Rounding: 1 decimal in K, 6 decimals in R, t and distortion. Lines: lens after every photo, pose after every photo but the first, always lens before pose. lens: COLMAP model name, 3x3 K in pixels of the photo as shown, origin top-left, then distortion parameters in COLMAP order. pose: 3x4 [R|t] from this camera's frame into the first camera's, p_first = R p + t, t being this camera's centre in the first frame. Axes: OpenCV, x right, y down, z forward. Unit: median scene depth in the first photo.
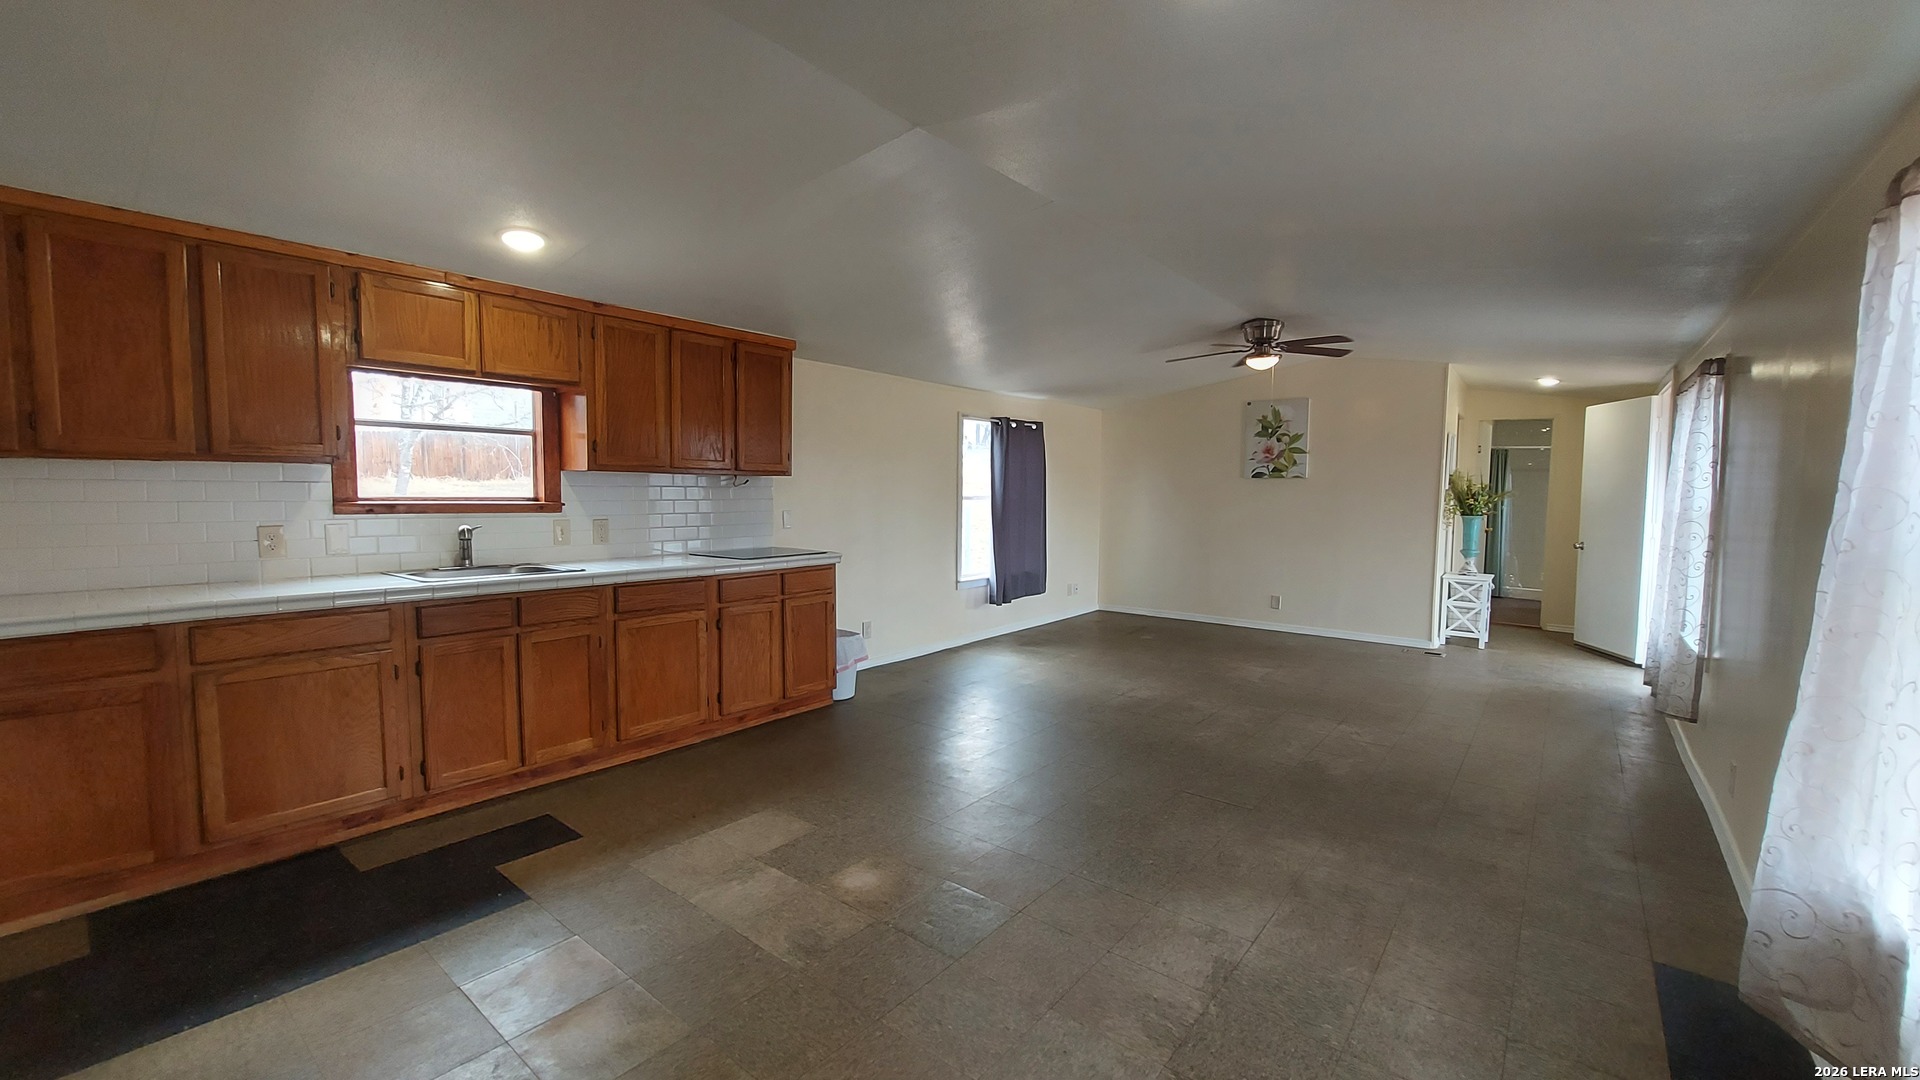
lens RADIAL K [[772.1, 0, 967.5], [0, 772.1, 547.5], [0, 0, 1]] dist [-0.017845, 0.000949]
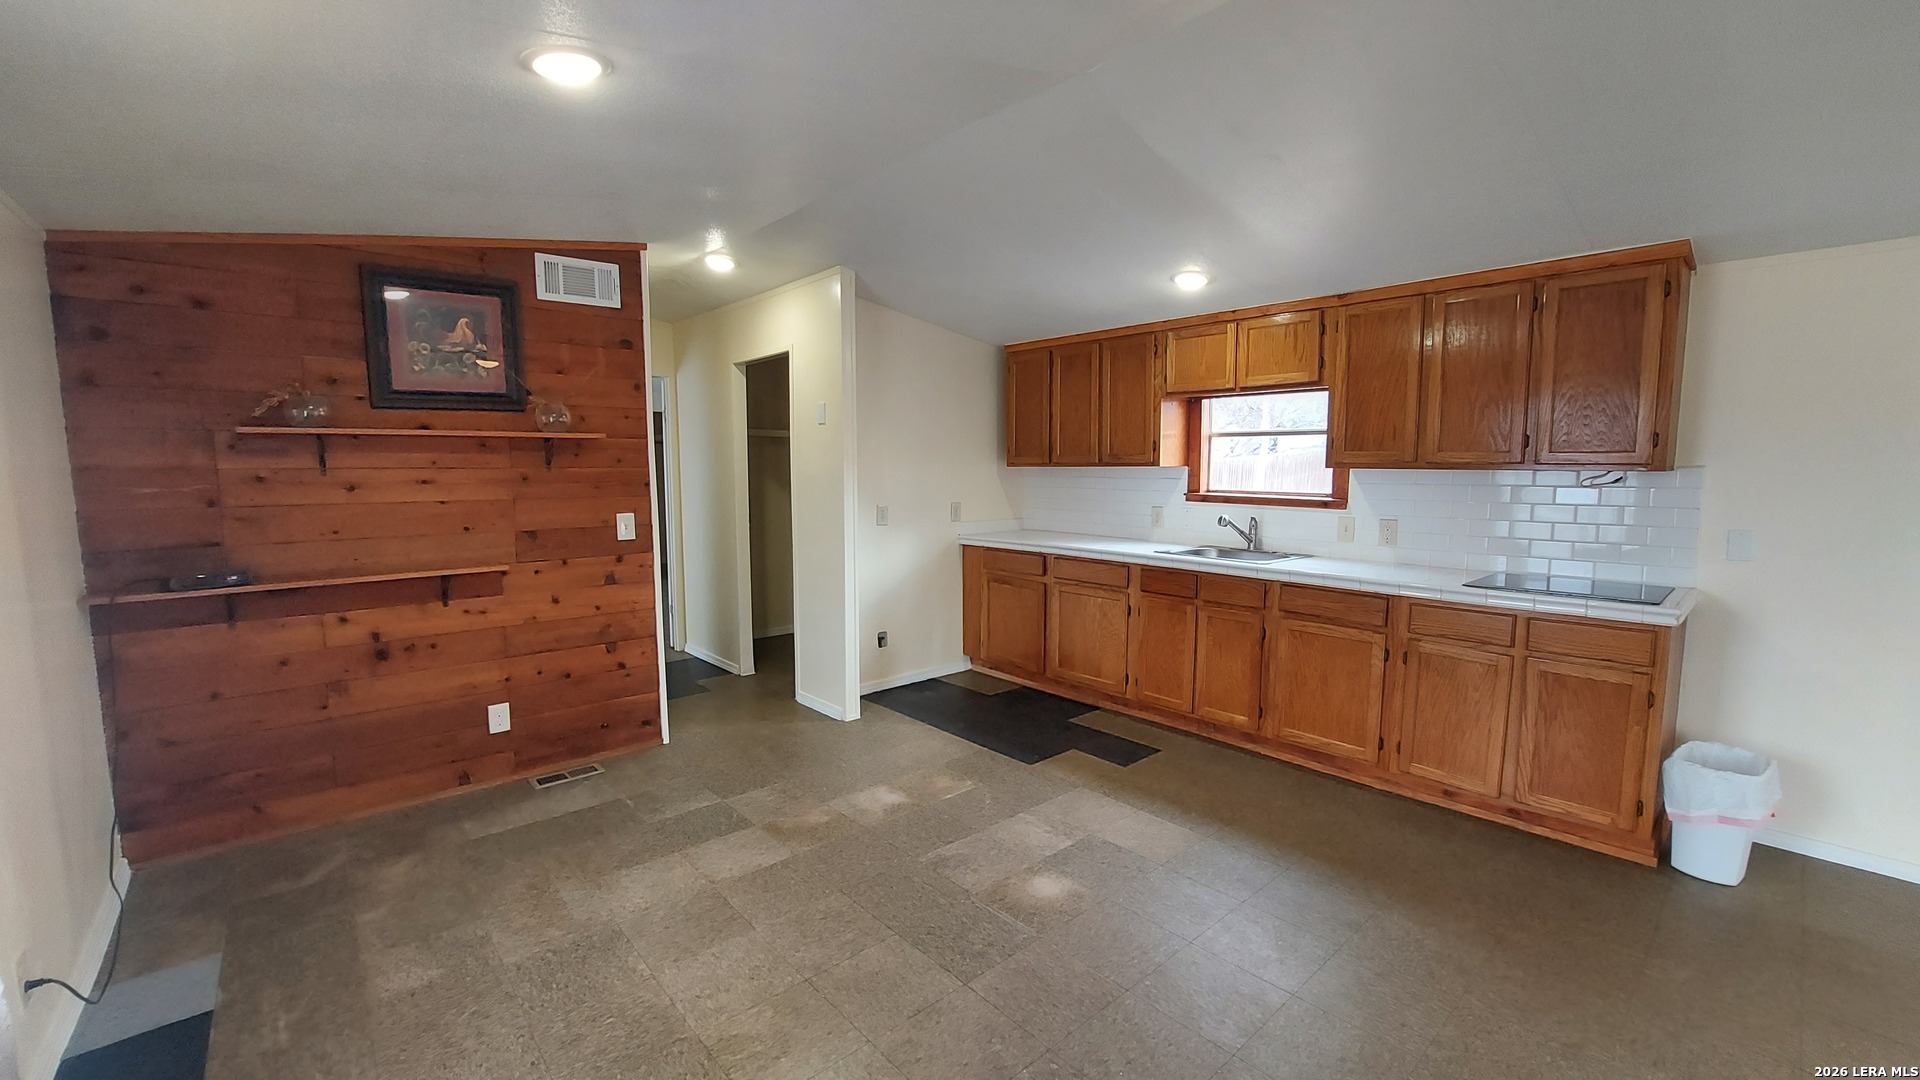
lens RADIAL K [[772.1, 0, 967.5], [0, 772.1, 547.5], [0, 0, 1]] dist [-0.017845, 0.000949]
pose [[-0.181220, 0.096818, -0.978665, 0.601065], [-0.075656, 0.990821, 0.112030, -0.078682], [0.980528, 0.094344, -0.172231, 0.762691]]
